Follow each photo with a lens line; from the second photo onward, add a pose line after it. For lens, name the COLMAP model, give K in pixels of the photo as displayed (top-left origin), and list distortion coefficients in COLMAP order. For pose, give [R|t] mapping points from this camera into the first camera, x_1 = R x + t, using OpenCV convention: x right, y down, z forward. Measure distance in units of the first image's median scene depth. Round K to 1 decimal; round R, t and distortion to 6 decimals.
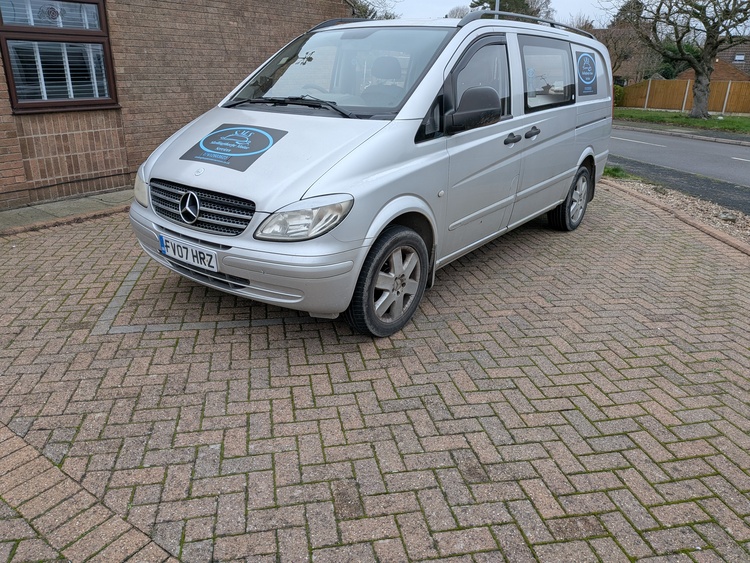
lens RADIAL K [[535.2, 0, 376.3], [0, 535.2, 277.6], [0, 0, 1]] dist [0.006983, -0.008821]
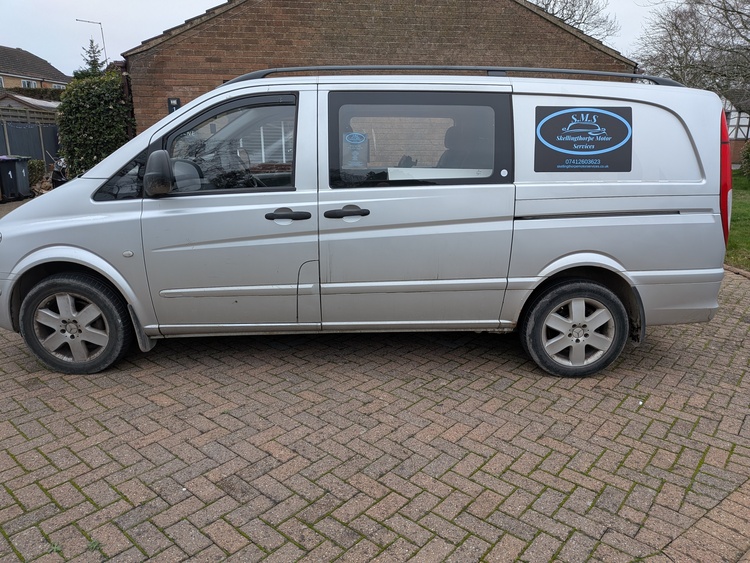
lens RADIAL K [[535.2, 0, 377.5], [0, 535.2, 287.2], [0, 0, 1]] dist [0.006983, -0.008821]
pose [[0.639934, 0.194171, -0.743493, 0.905657], [-0.276138, 0.961026, 0.013307, -0.183923], [0.717100, 0.196791, 0.668611, 0.520779]]
